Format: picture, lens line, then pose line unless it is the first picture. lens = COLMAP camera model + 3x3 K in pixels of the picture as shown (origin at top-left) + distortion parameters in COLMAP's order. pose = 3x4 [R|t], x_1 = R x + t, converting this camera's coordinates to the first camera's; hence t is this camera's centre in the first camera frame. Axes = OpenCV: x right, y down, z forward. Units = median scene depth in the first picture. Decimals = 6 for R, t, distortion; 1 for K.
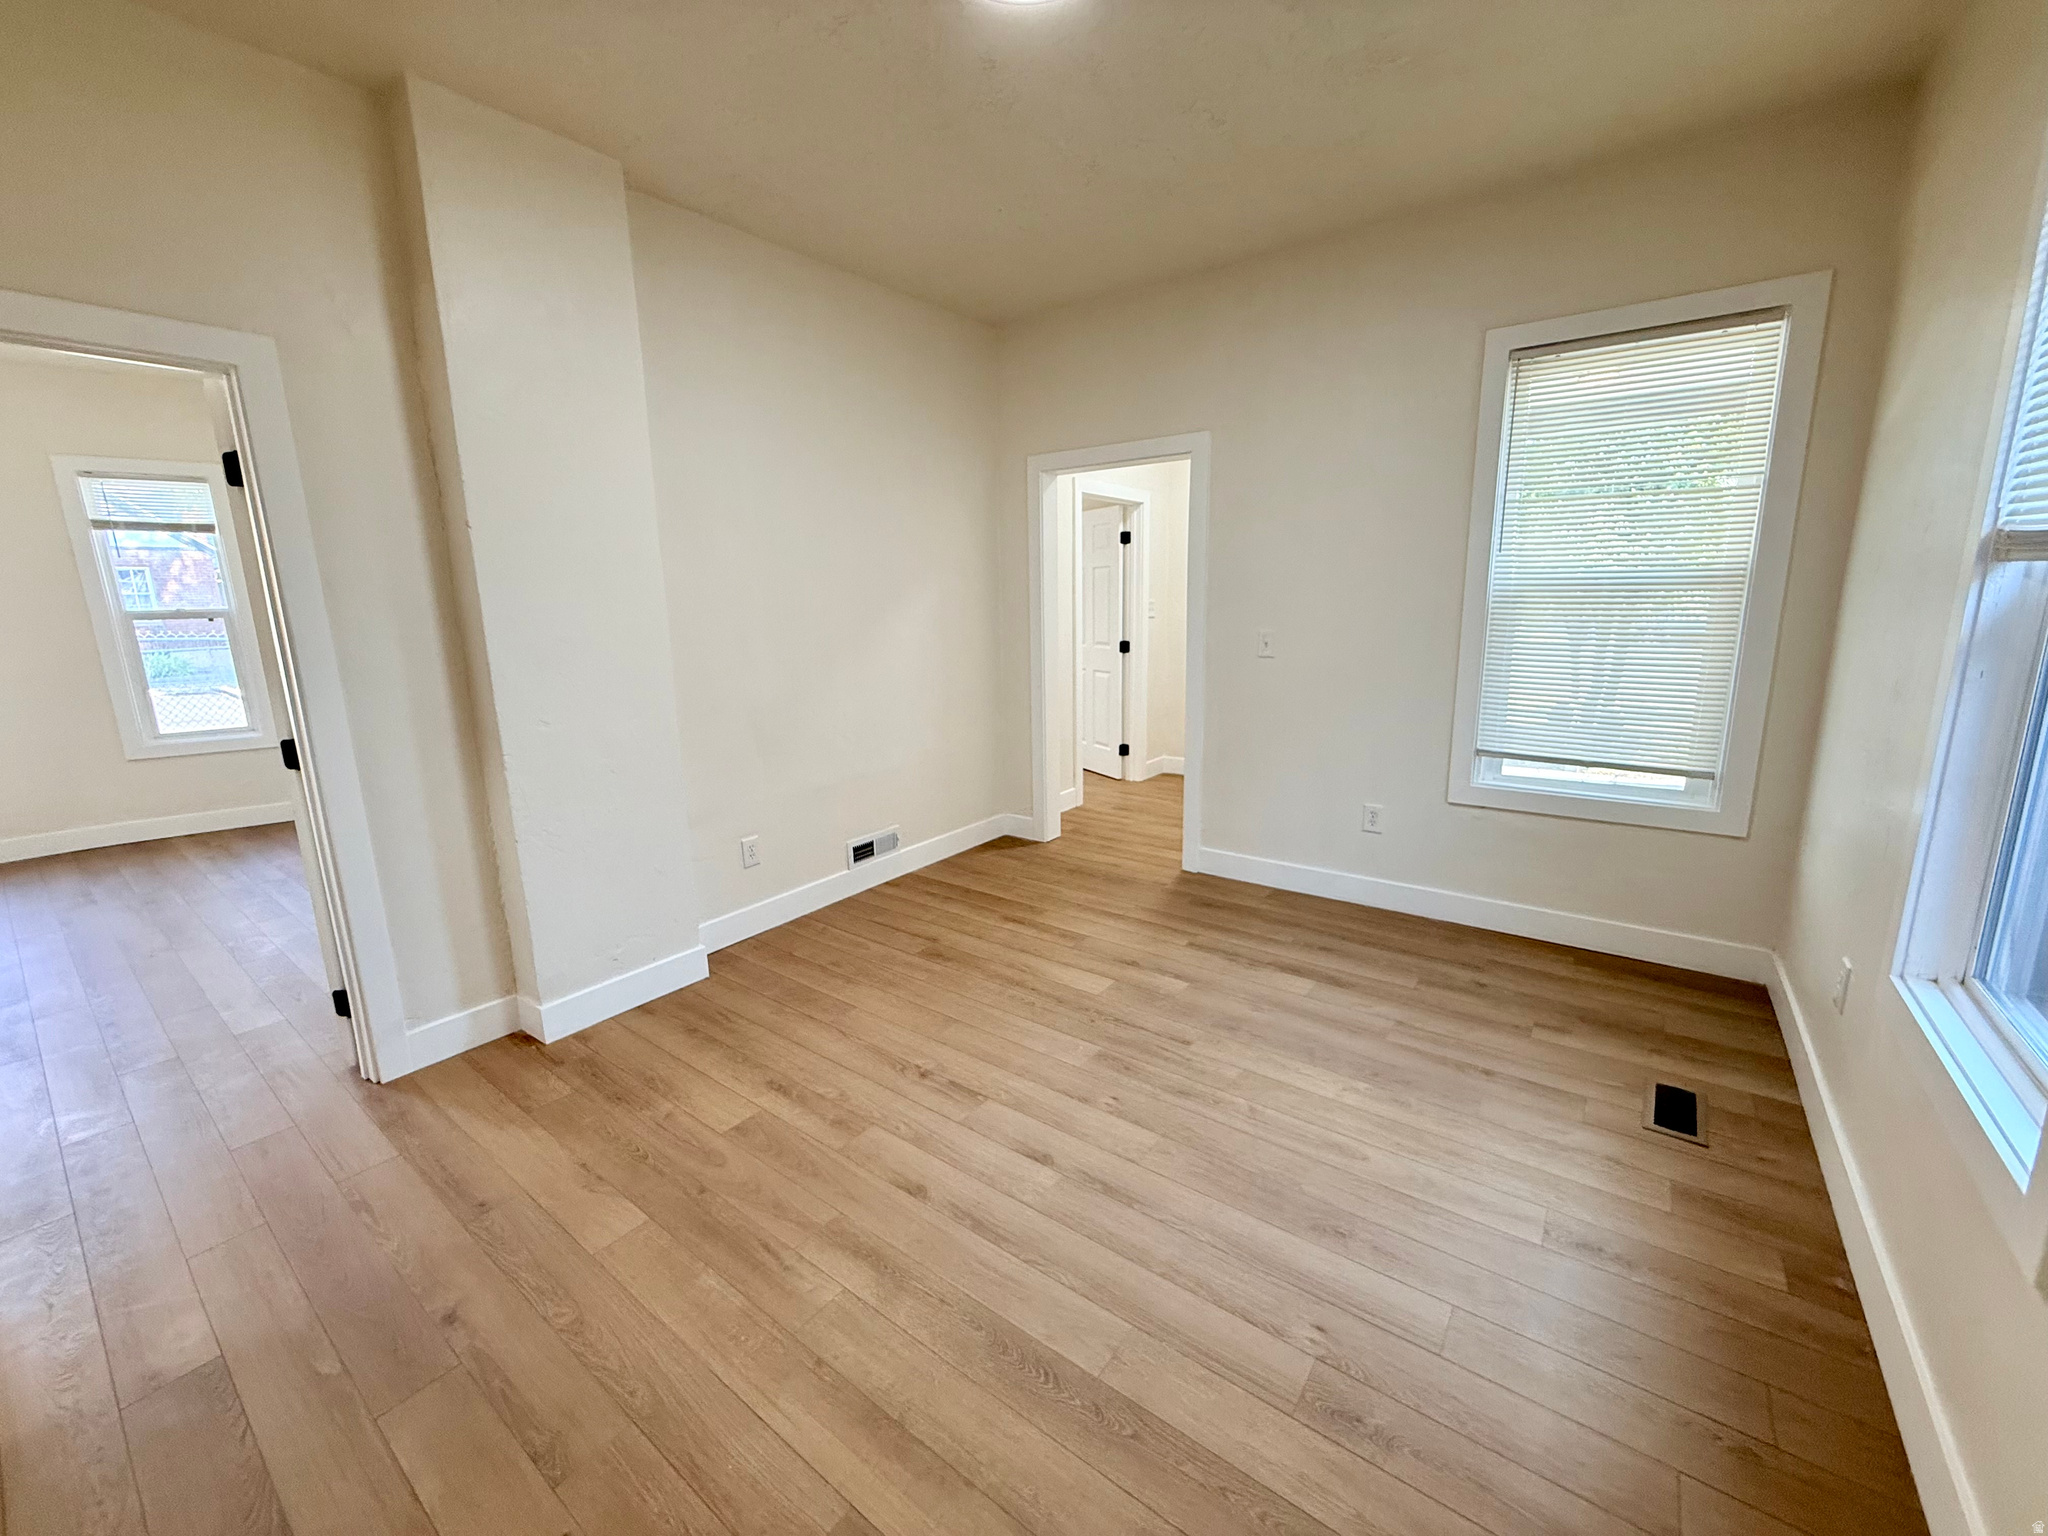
lens RADIAL K [[818.8, 0, 1014.2], [0, 818.8, 765.6], [0, 0, 1]] dist [-0.000445, 0.000375]
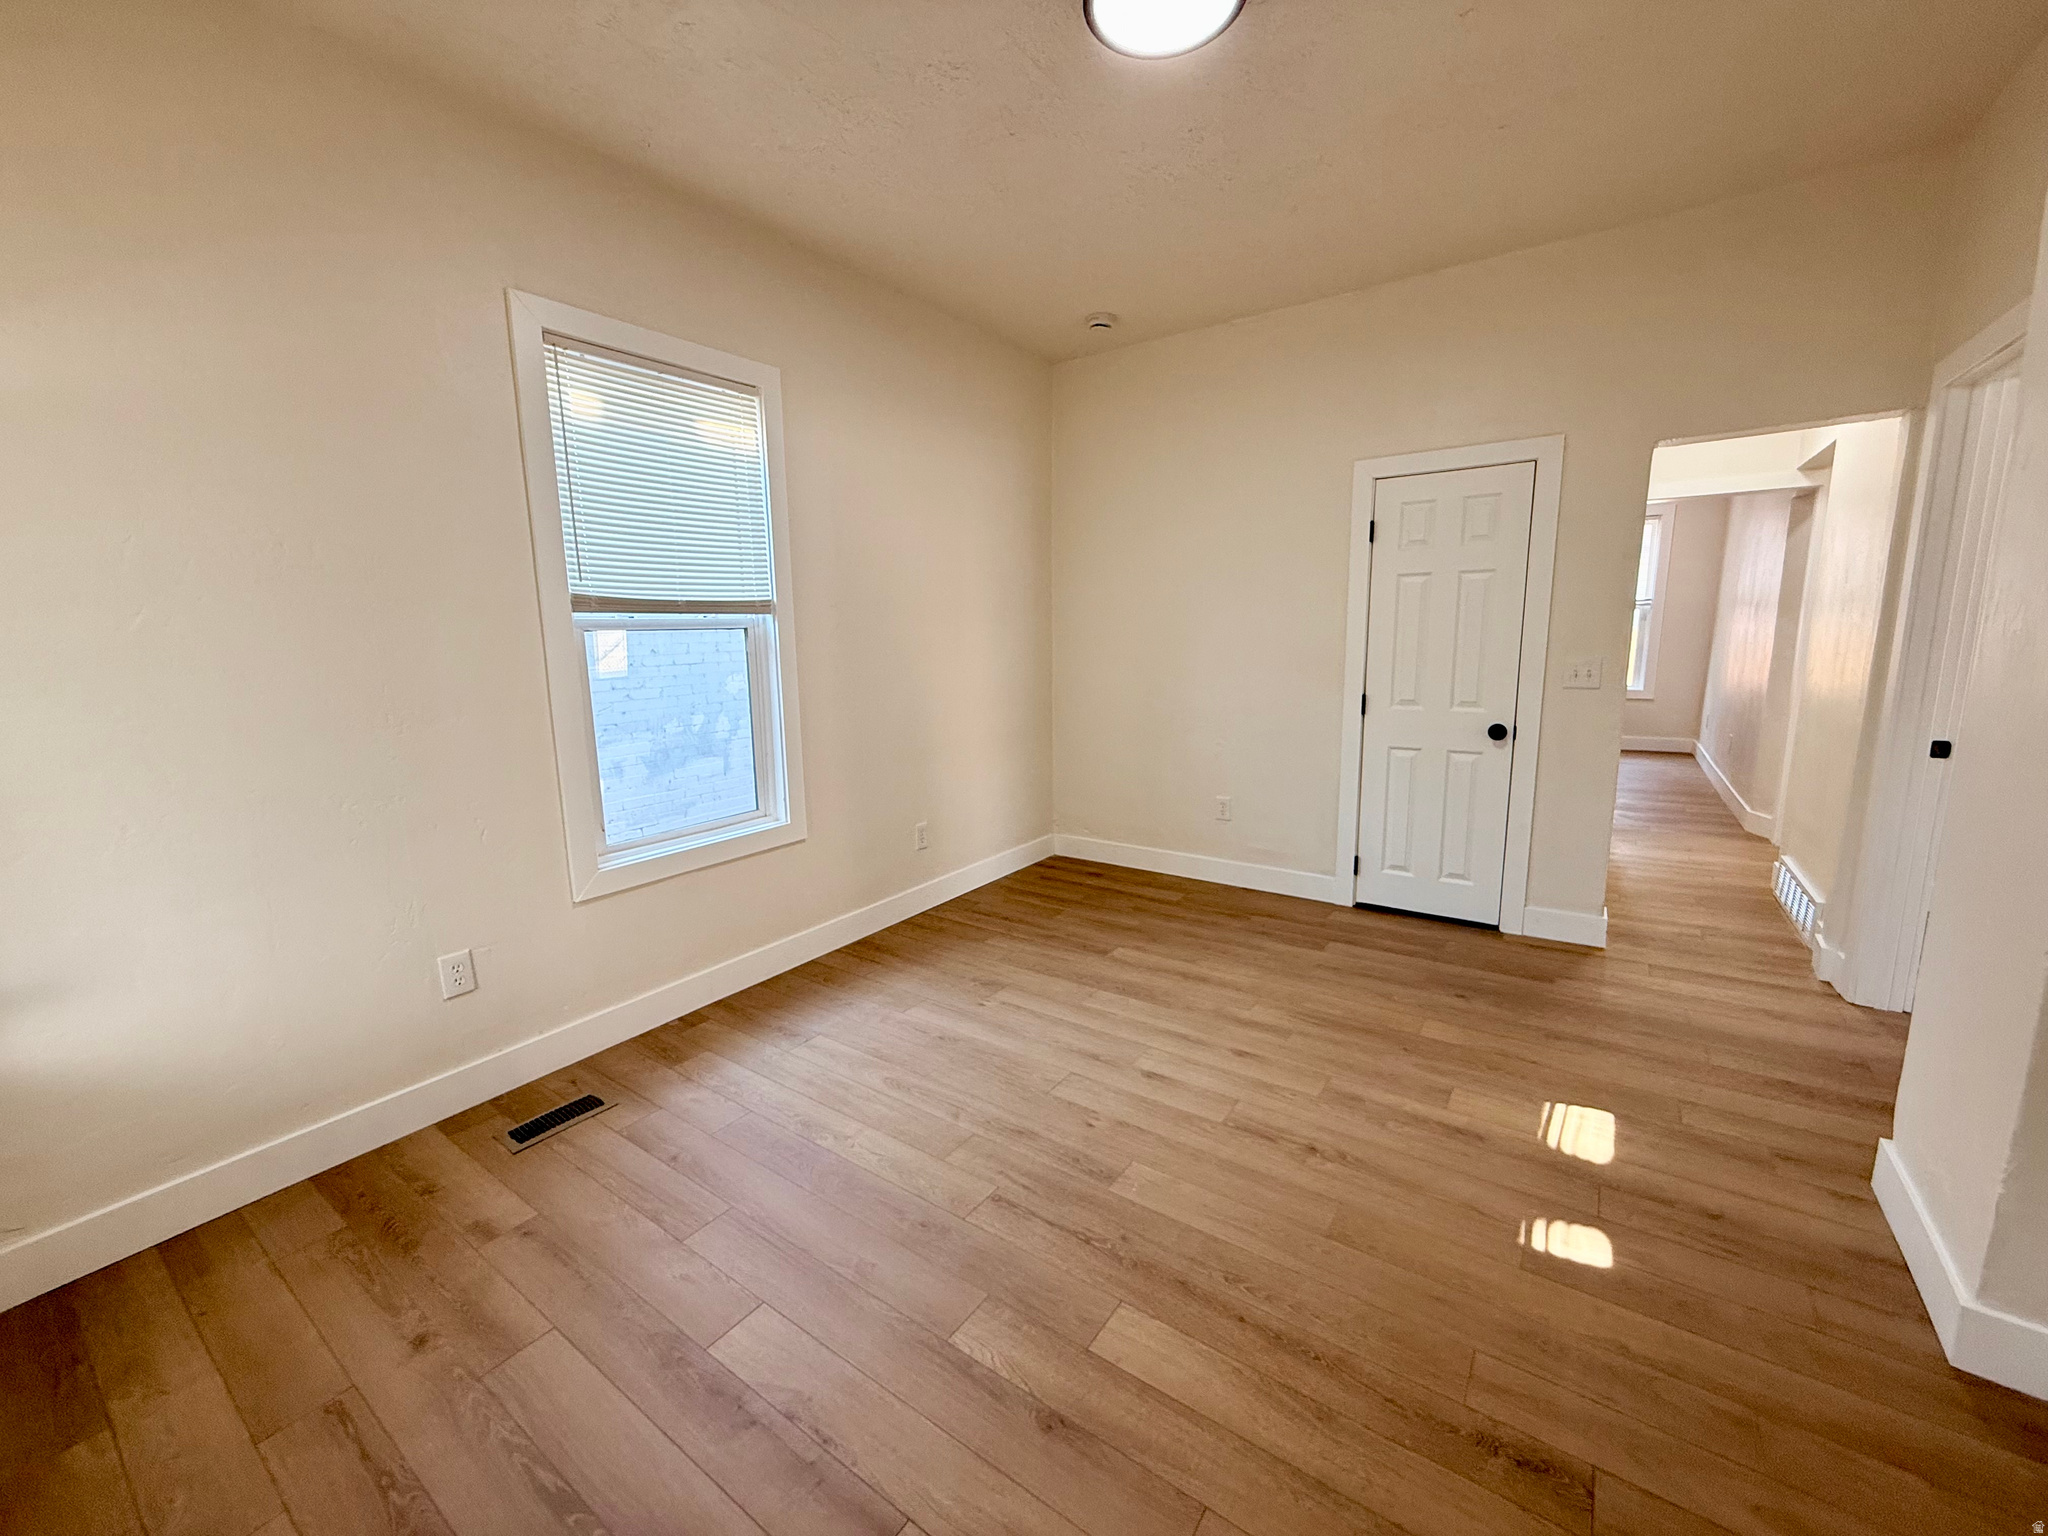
lens RADIAL K [[818.8, 0, 1014.2], [0, 818.8, 765.6], [0, 0, 1]] dist [-0.000445, 0.000375]
pose [[-0.998735, 0.046280, -0.019674, 0.188952], [0.035926, 0.930381, 0.364829, -0.305251], [0.035188, 0.363660, -0.930867, 1.546546]]
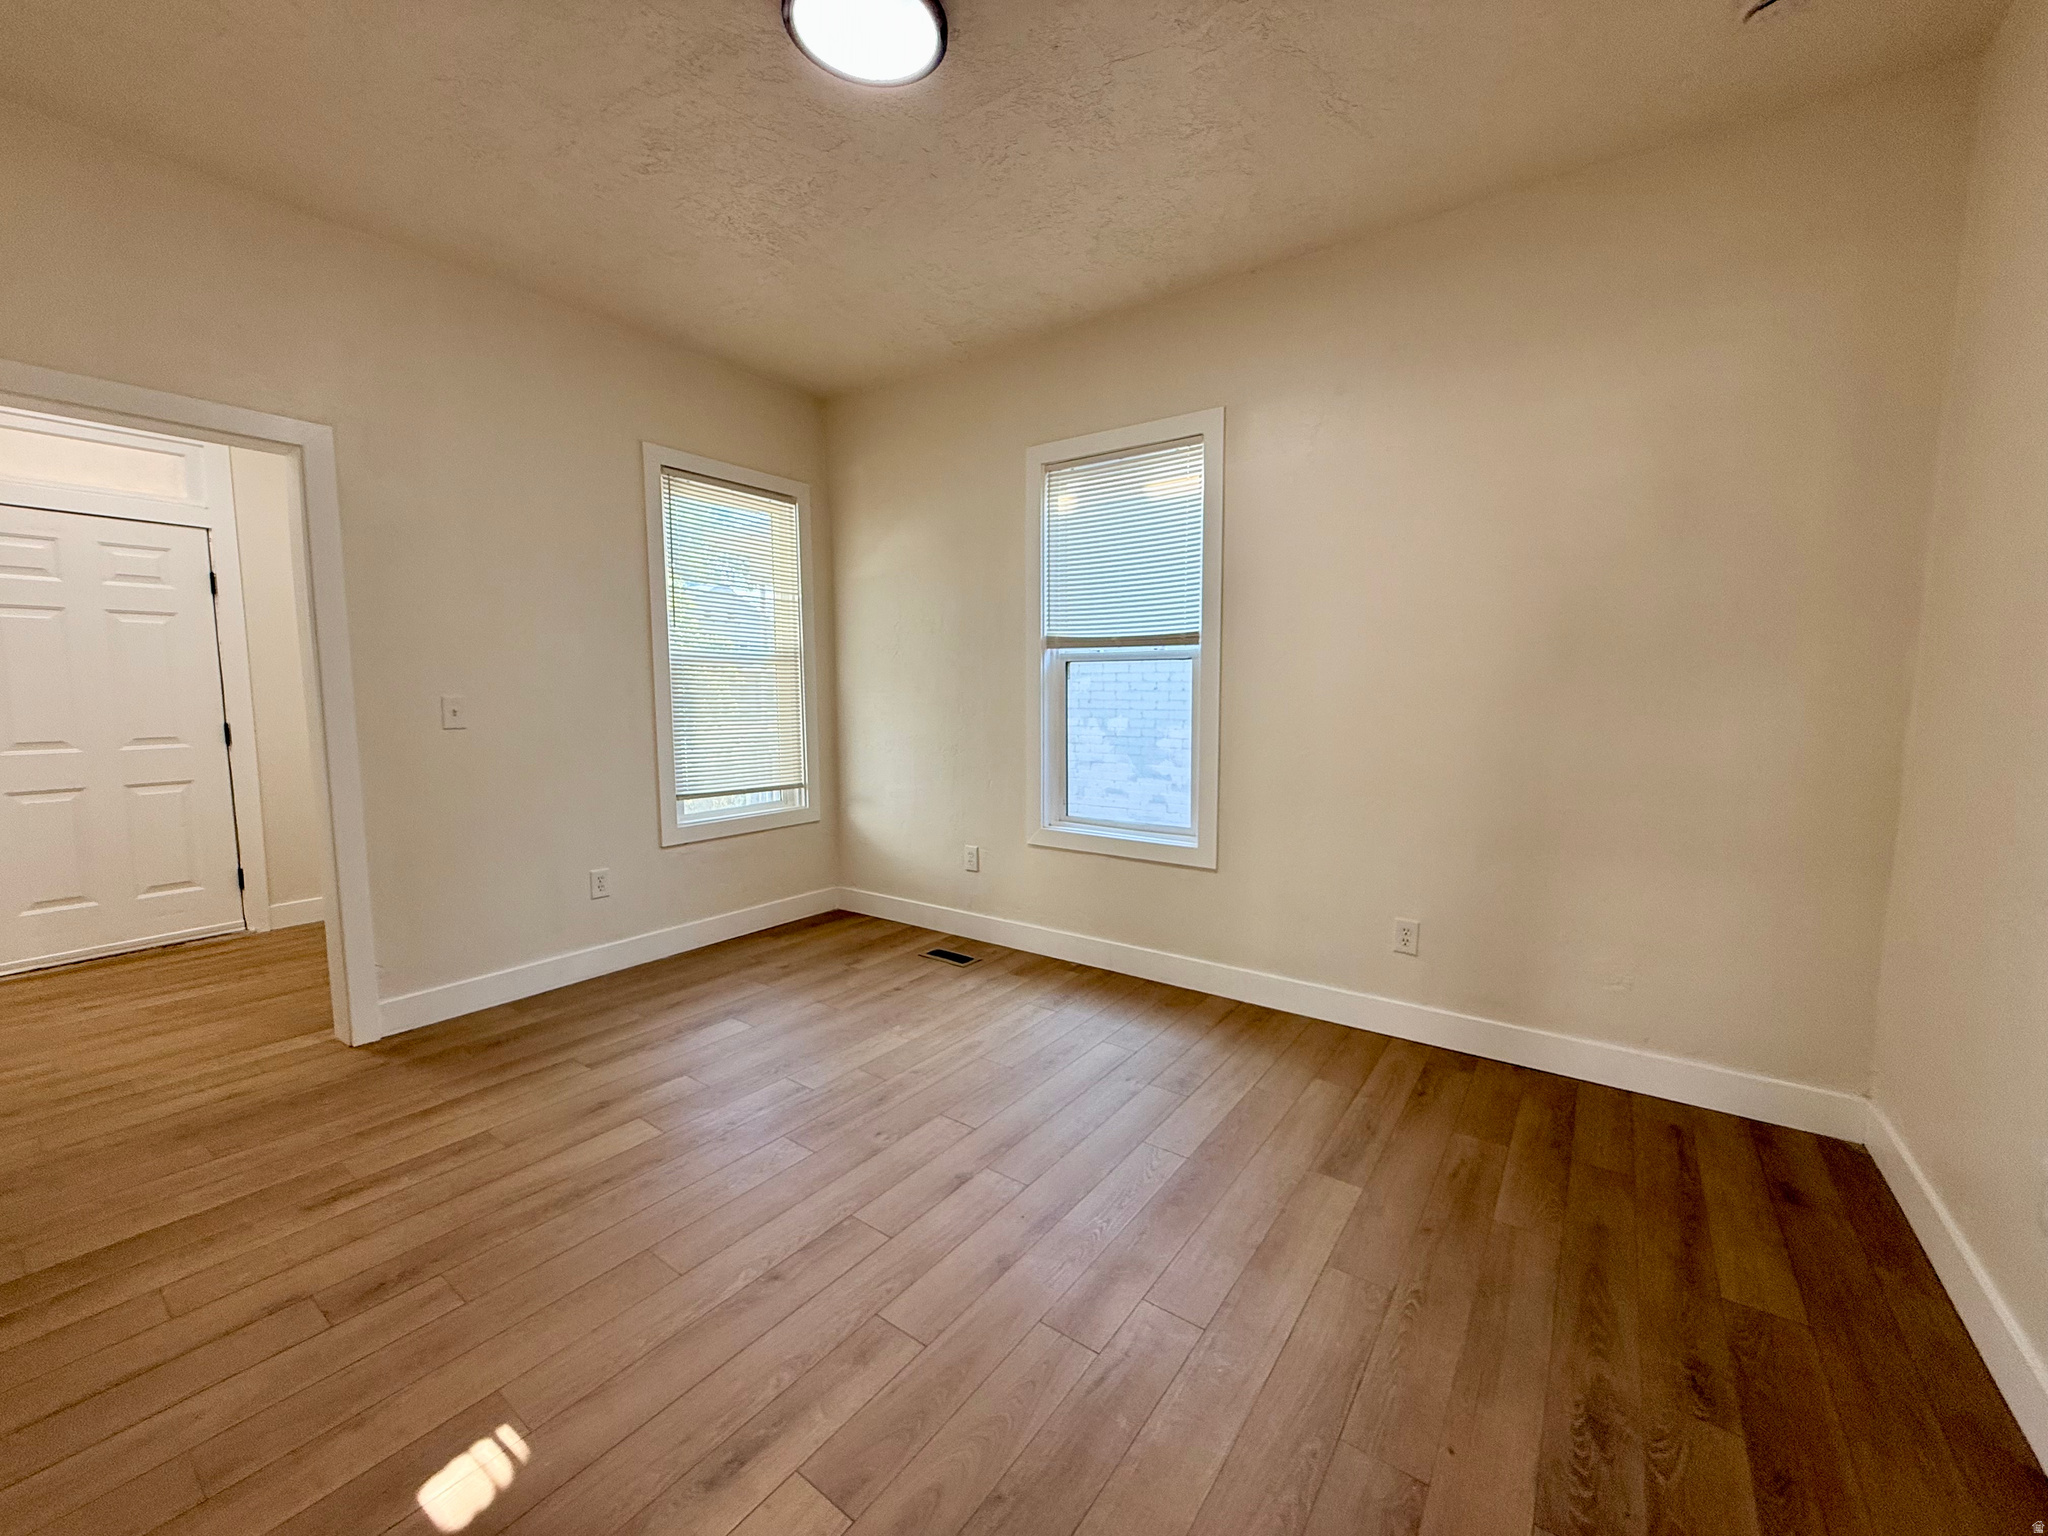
lens RADIAL K [[818.8, 0, 1014.2], [0, 818.8, 765.6], [0, 0, 1]] dist [-0.000445, 0.000375]
pose [[-0.014583, -0.074413, 0.997121, -0.741827], [0.206176, 0.975573, 0.075820, -0.062618], [-0.978406, 0.206689, 0.001115, 0.661881]]
